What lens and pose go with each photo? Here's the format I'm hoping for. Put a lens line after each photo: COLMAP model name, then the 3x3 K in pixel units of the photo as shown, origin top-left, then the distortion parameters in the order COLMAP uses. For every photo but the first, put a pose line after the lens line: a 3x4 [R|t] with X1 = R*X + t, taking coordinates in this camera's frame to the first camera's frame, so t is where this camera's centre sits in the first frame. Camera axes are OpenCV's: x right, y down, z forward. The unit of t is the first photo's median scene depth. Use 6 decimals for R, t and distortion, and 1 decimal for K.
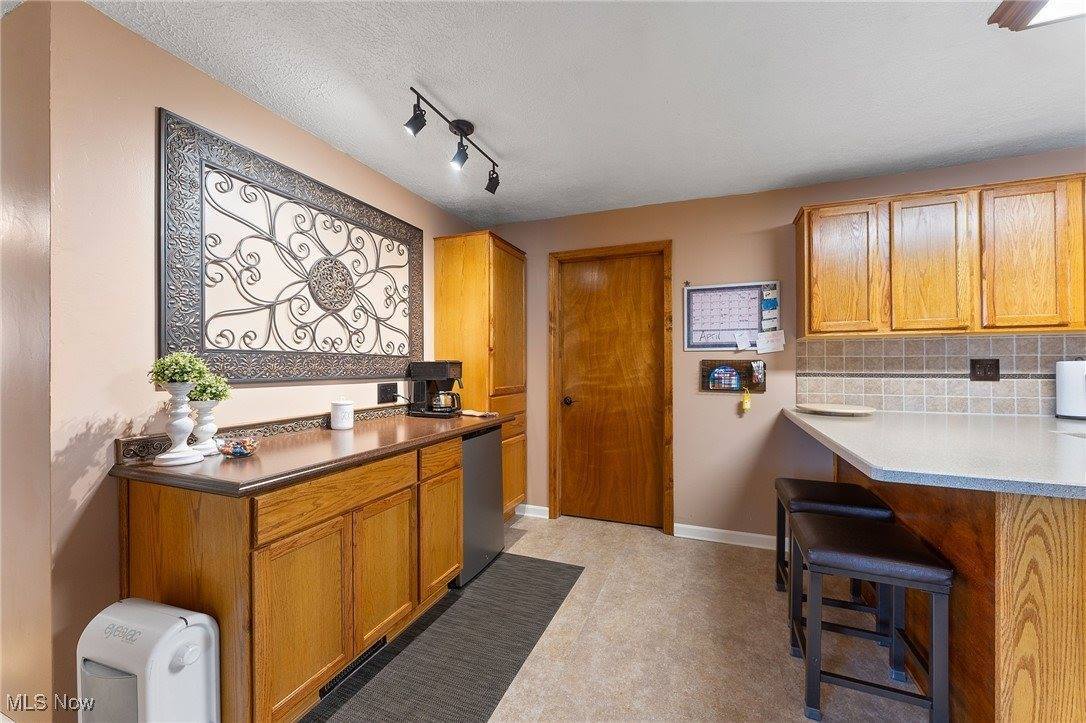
lens RADIAL K [[429.7, 0, 537.6], [0, 429.7, 364.4], [0, 0, 1]] dist [0.000081, 0.000051]
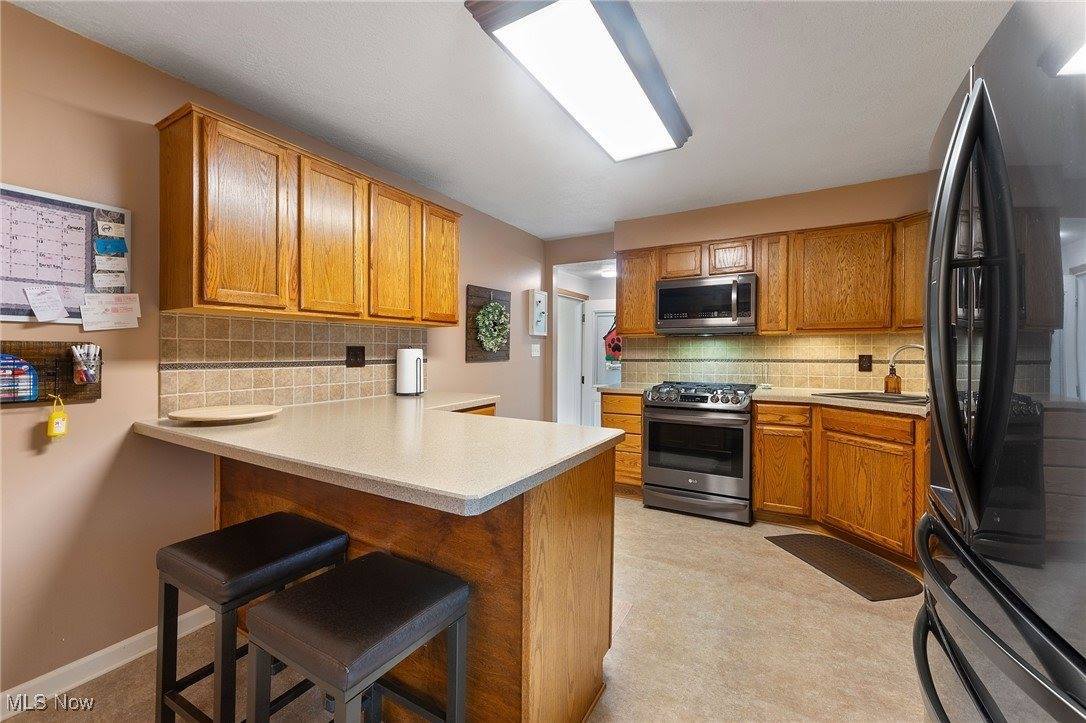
lens RADIAL K [[437.3, 0, 543.5], [0, 437.3, 351.2], [0, 0, 1]] dist [-0.000937, -0.000055]
pose [[0.144633, 0.002763, 0.989481, 0.051237], [-0.002897, 0.999993, -0.002369, 0.000952], [-0.989481, -0.002524, 0.144640, 0.392506]]
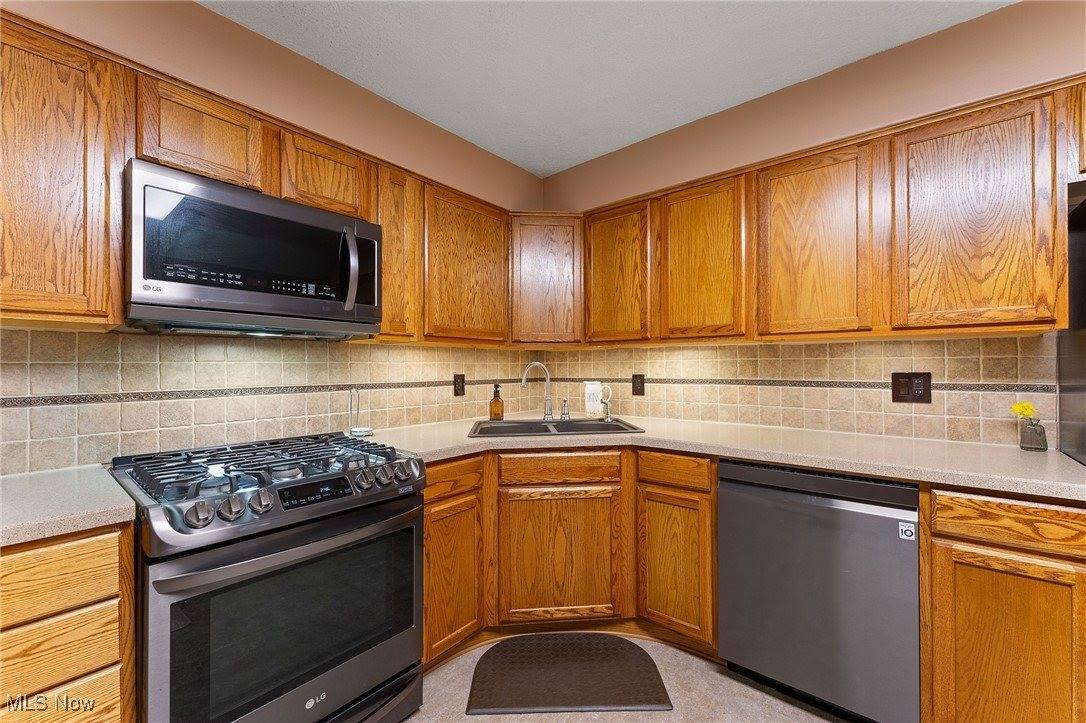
lens RADIAL K [[453.1, 0, 547.2], [0, 453.1, 365.1], [0, 0, 1]] dist [-0.000640, -0.000145]
pose [[-0.945366, 0.005522, 0.325965, 0.942856], [0.003560, 0.999972, -0.006615, -0.007447], [-0.325993, -0.005093, -0.945359, 0.560224]]
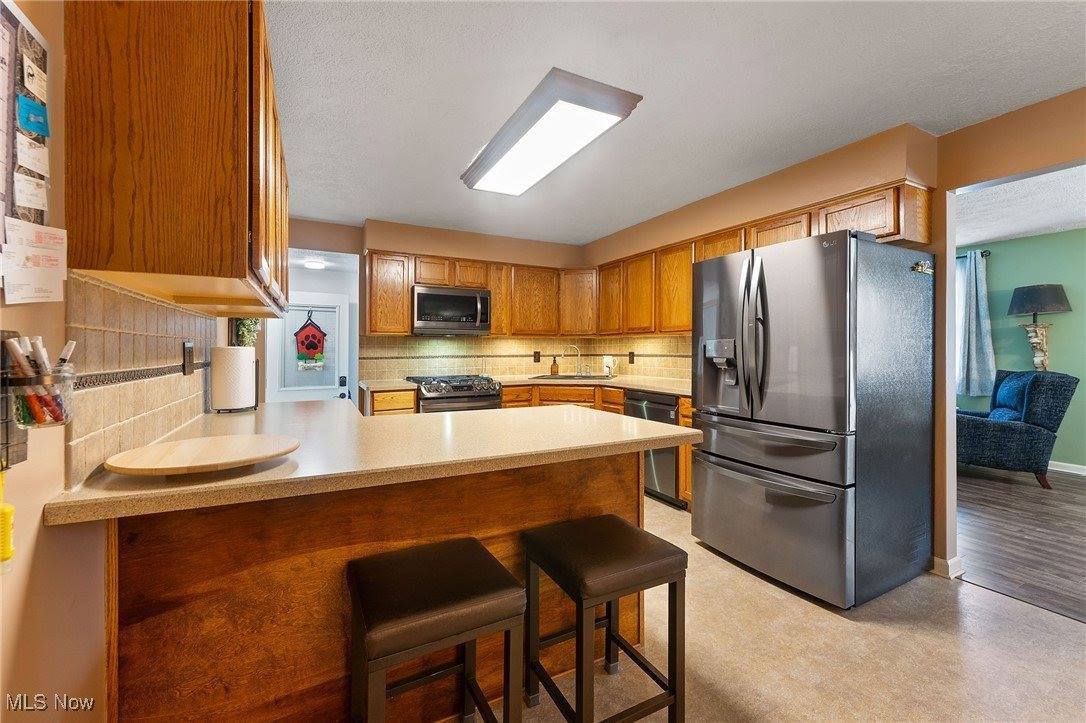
lens RADIAL K [[437.3, 0, 543.5], [0, 437.3, 351.2], [0, 0, 1]] dist [-0.000937, -0.000055]
pose [[-0.761113, -0.000534, 0.648619, 0.156423], [0.001305, 0.999996, 0.002353, 0.000318], [-0.648618, 0.002637, -0.761109, 1.136227]]
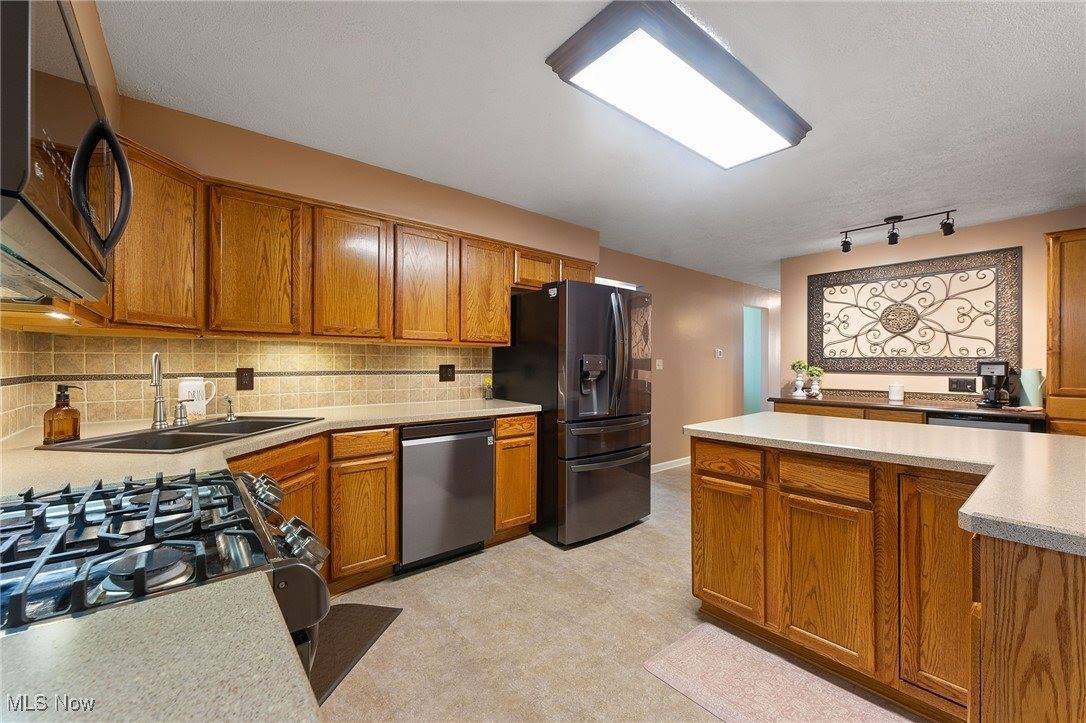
lens RADIAL K [[433.7, 0, 543.2], [0, 433.7, 359.0], [0, 0, 1]] dist [0.000221, 0.000084]
pose [[-0.476421, -0.007994, -0.879181, 1.639462], [-0.000302, 0.999960, -0.008928, -0.003393], [0.879217, -0.003988, -0.476404, 0.527163]]
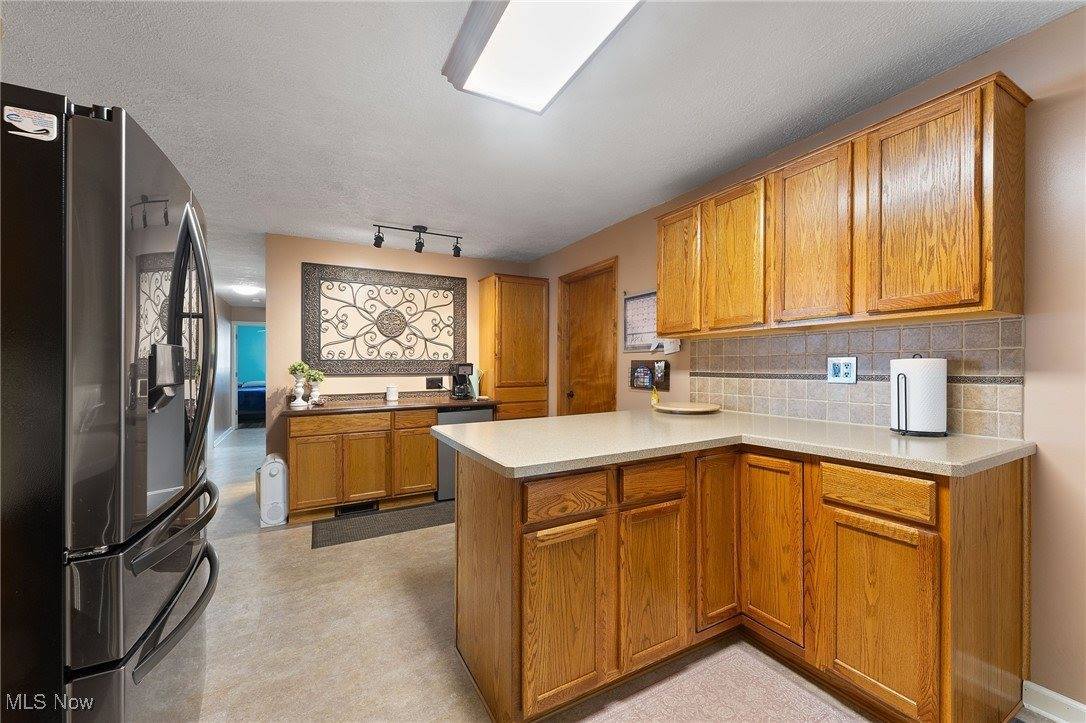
lens RADIAL K [[430.6, 0, 543.0], [0, 430.6, 365.4], [0, 0, 1]] dist [-0.000766, -0.000037]
pose [[0.772462, -0.004295, -0.635047, 1.121584], [0.006863, 0.999975, 0.001585, -0.001415], [0.635024, -0.005582, 0.772472, -0.019489]]
